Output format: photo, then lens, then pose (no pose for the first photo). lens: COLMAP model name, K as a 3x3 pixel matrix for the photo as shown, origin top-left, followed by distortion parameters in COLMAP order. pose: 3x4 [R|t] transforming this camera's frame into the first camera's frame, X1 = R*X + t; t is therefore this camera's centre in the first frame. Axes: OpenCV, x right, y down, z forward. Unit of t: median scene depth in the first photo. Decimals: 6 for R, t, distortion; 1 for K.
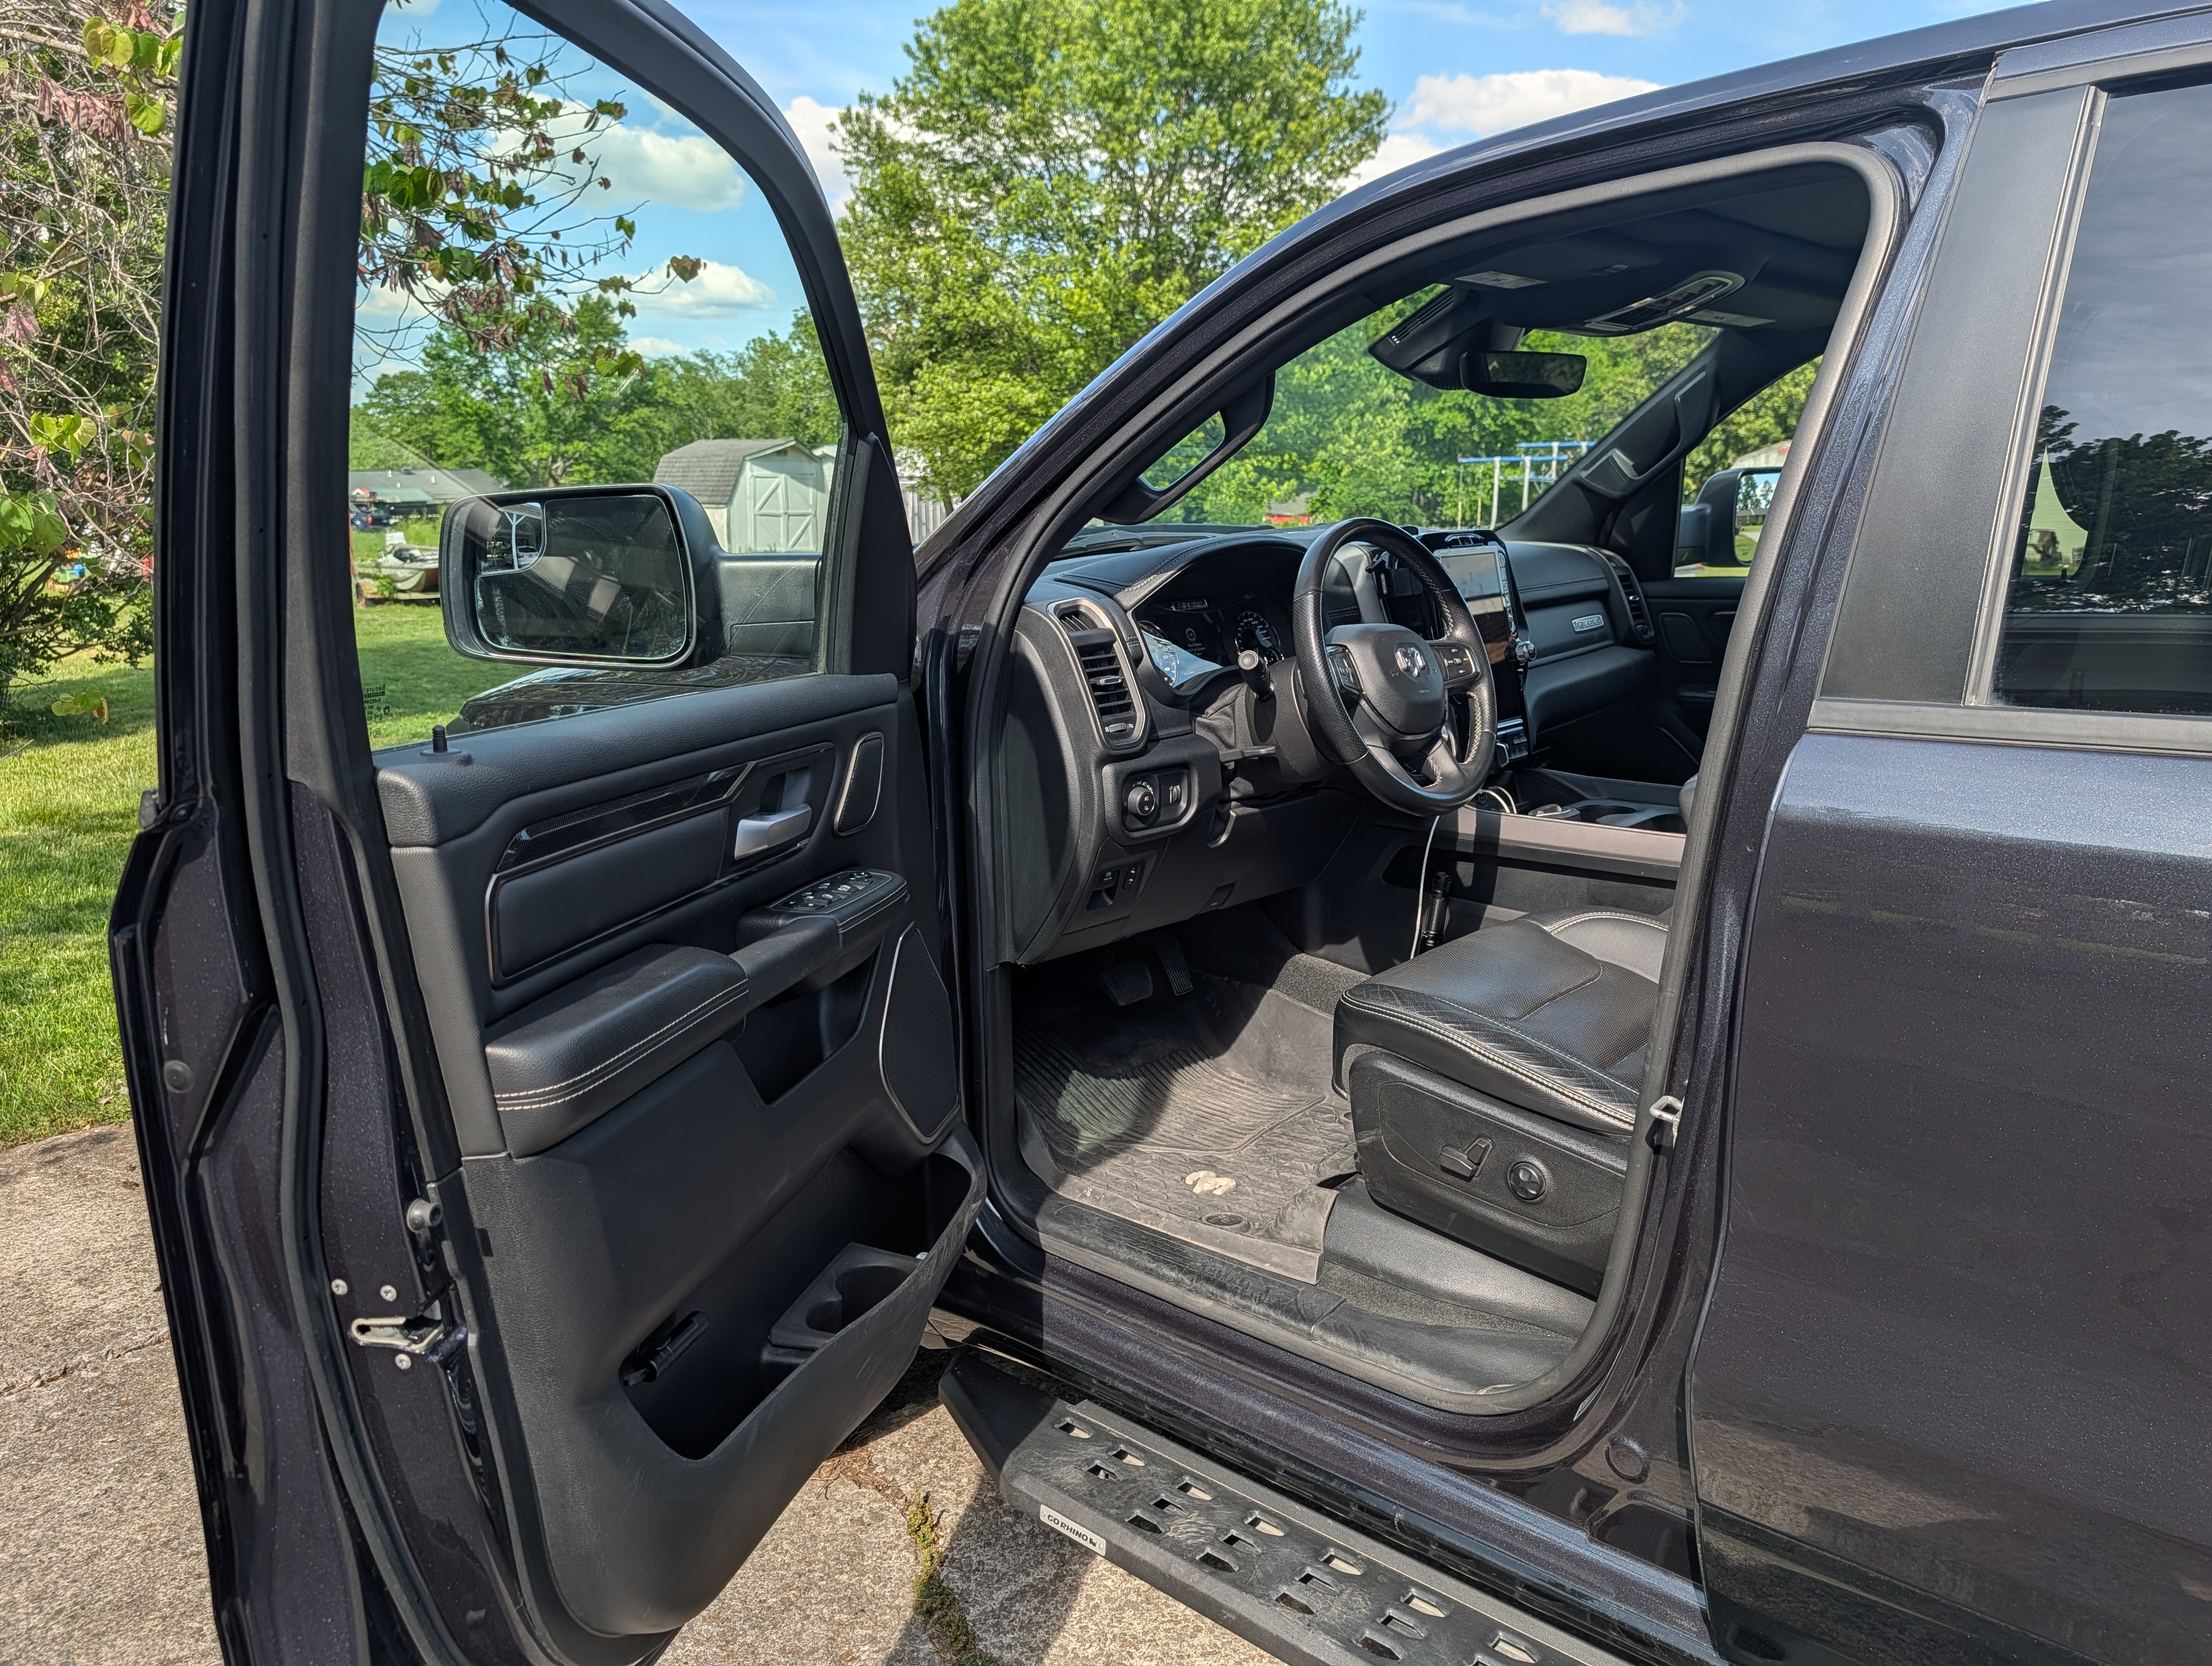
lens RADIAL K [[1623.2, 0, 1091.7], [0, 1623.2, 820.7], [0, 0, 1]] dist [0.021685, -0.026571]
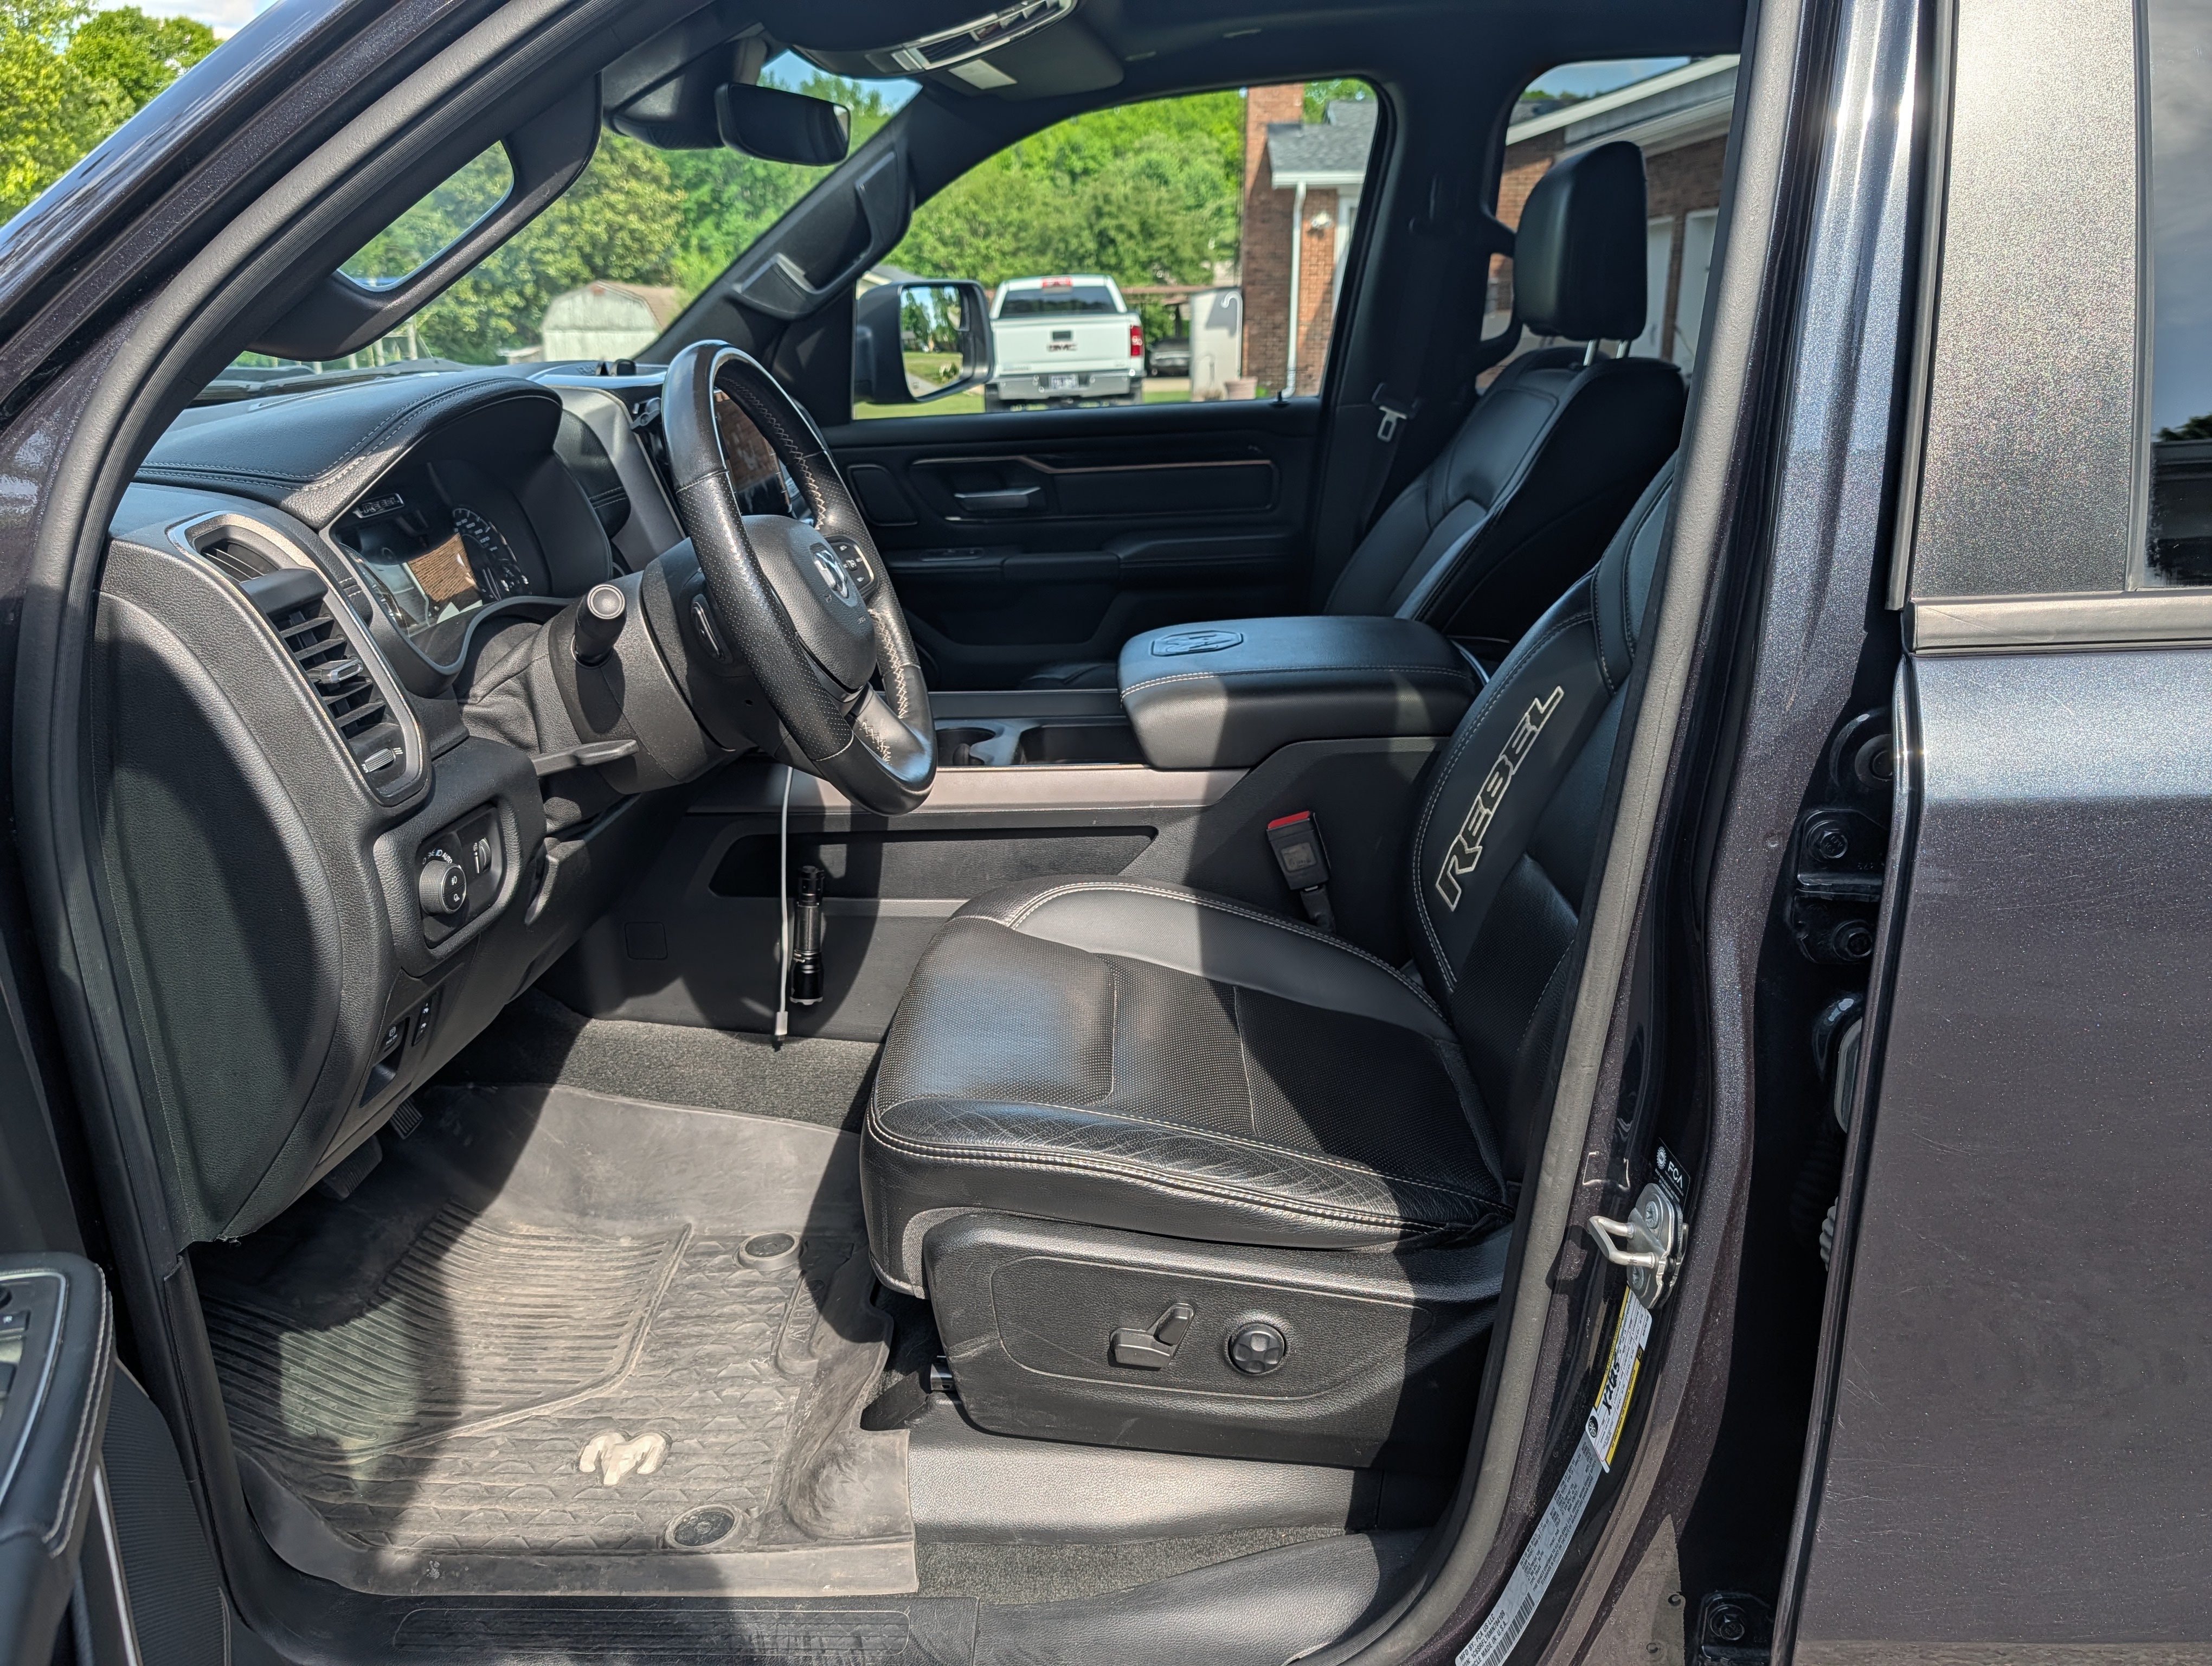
lens RADIAL K [[1623.2, 0, 1054.3], [0, 1623.2, 815.2], [0, 0, 1]] dist [0.021685, -0.026571]
pose [[0.783152, -0.193913, 0.590823, -0.104757], [0.142260, 0.980807, 0.133340, -0.066003], [-0.605339, -0.020375, 0.795707, 0.386259]]
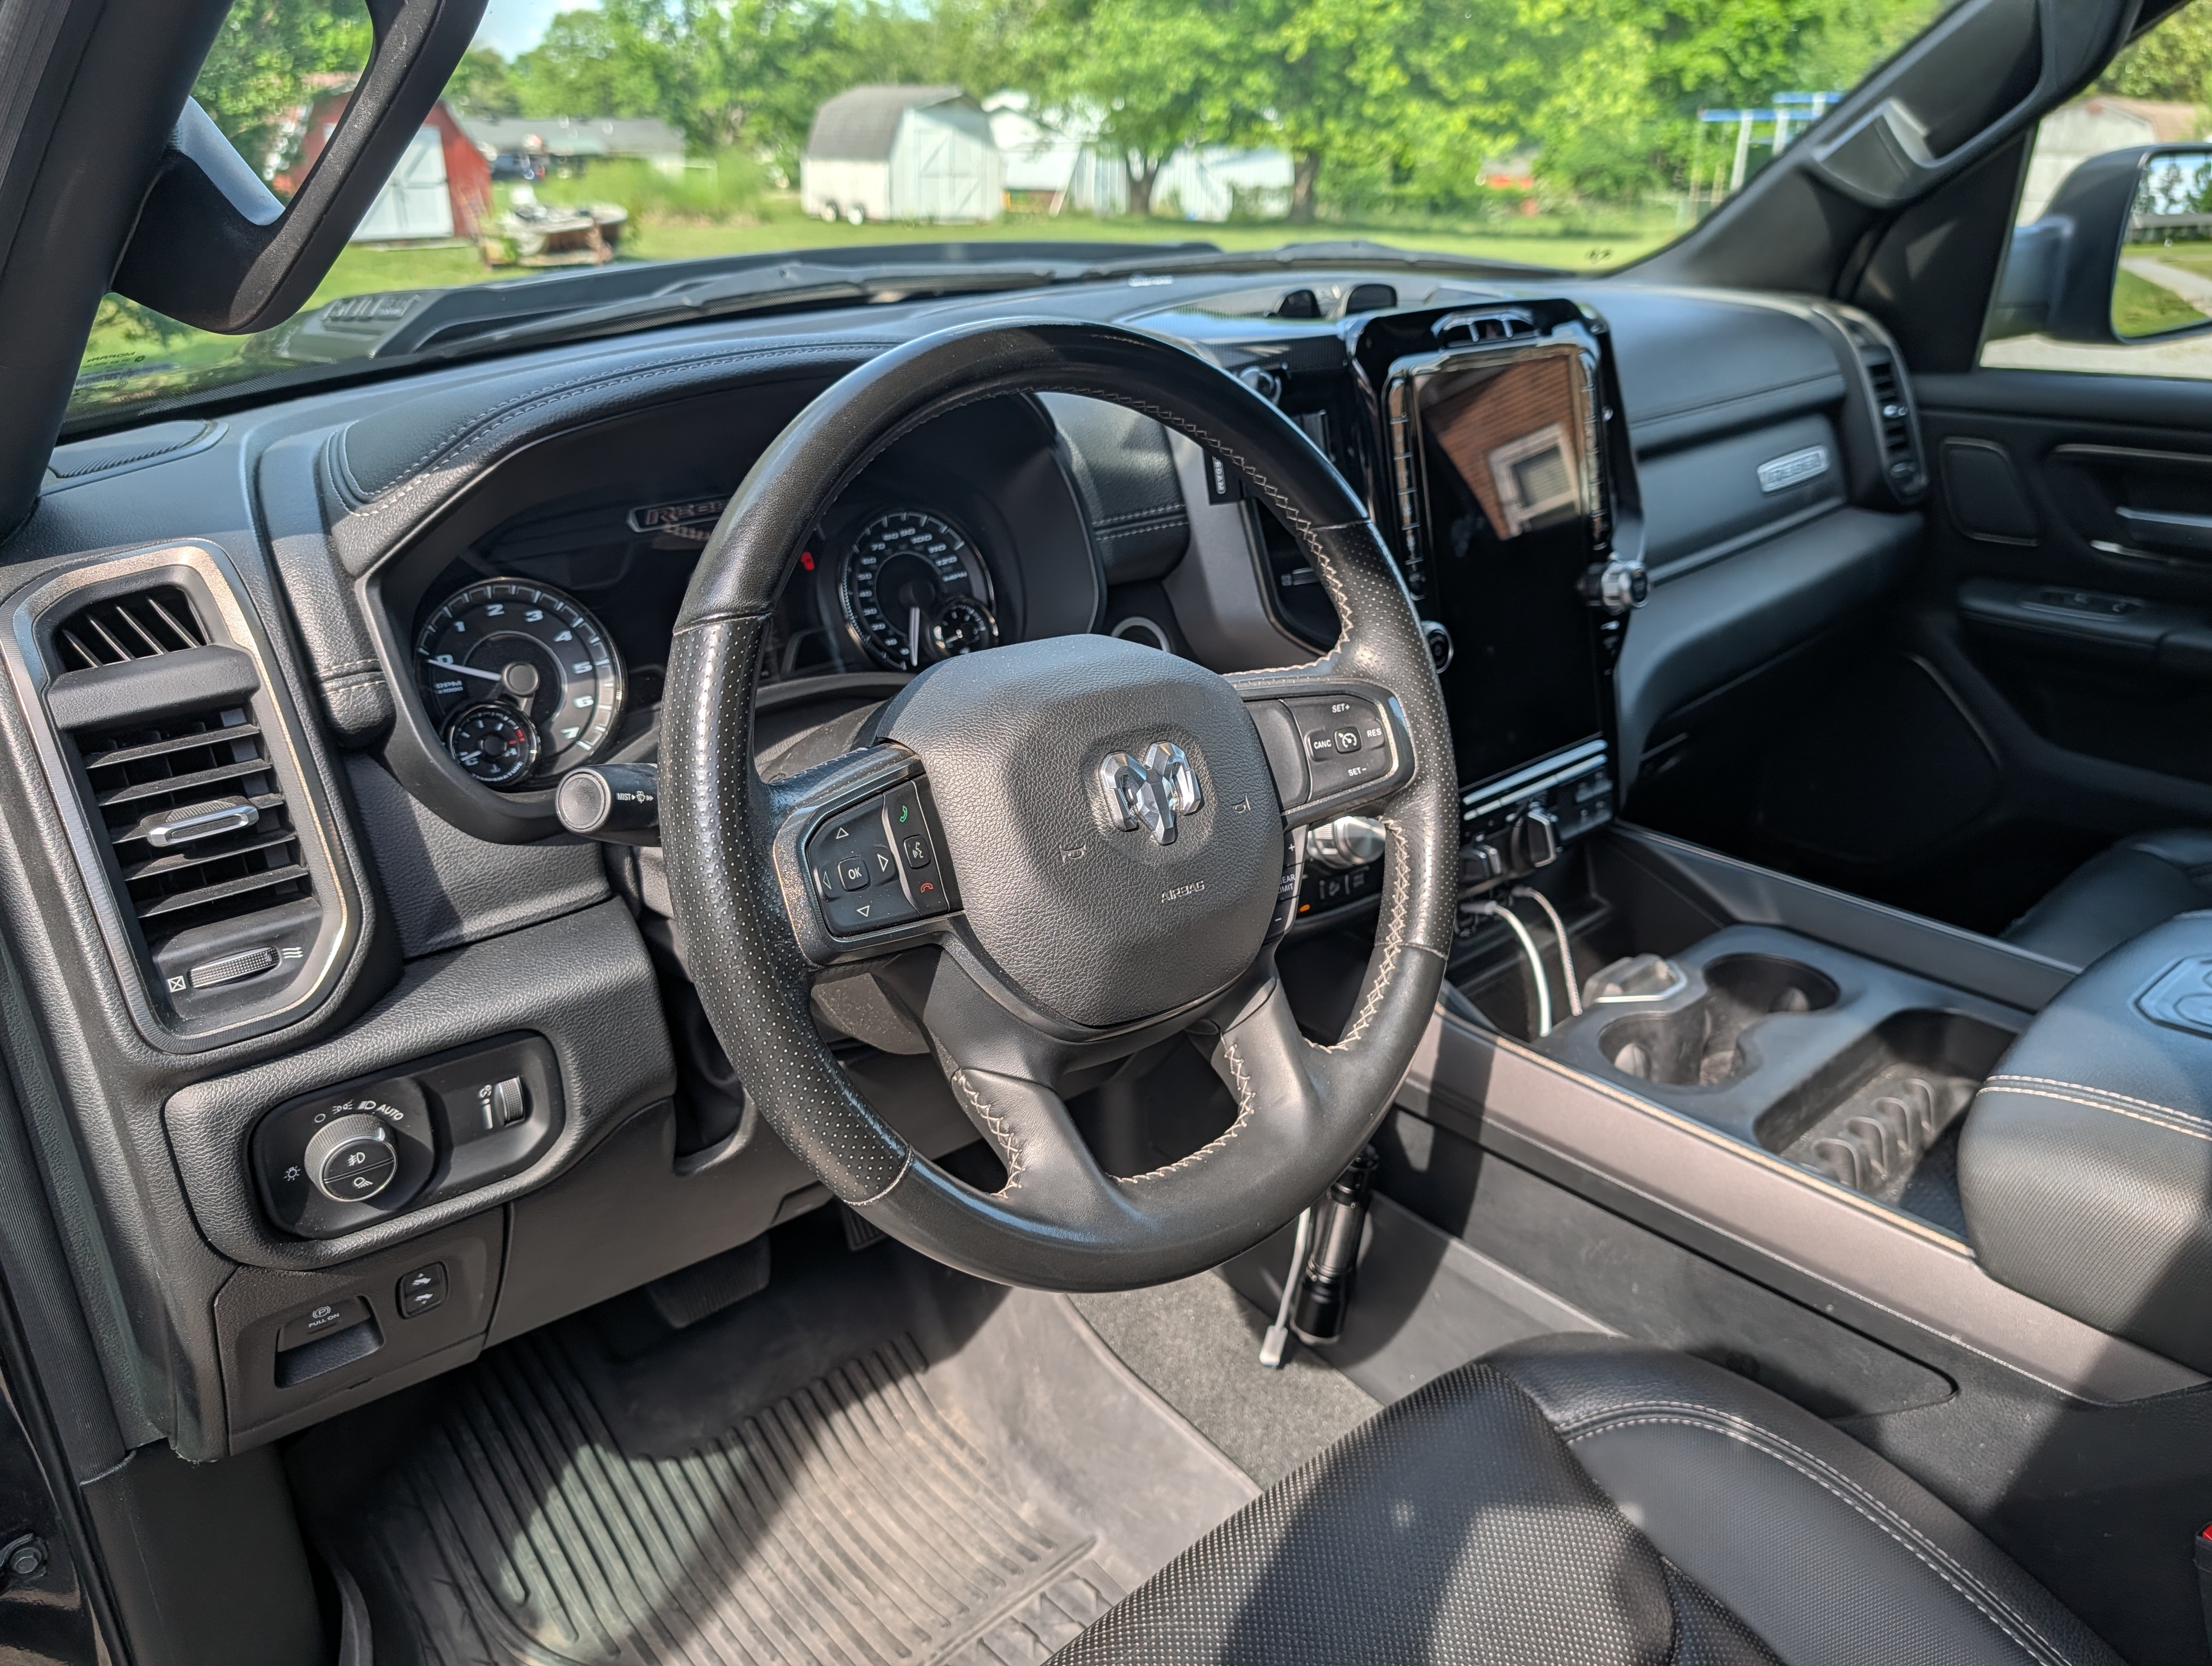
lens RADIAL K [[1623.2, 0, 1116.5], [0, 1623.2, 797.8], [0, 0, 1]] dist [0.021685, -0.026571]
pose [[0.994353, 0.048525, -0.094384, 0.187321], [-0.030865, 0.983131, 0.180277, -0.131627], [0.101539, -0.176346, 0.979077, 0.586667]]
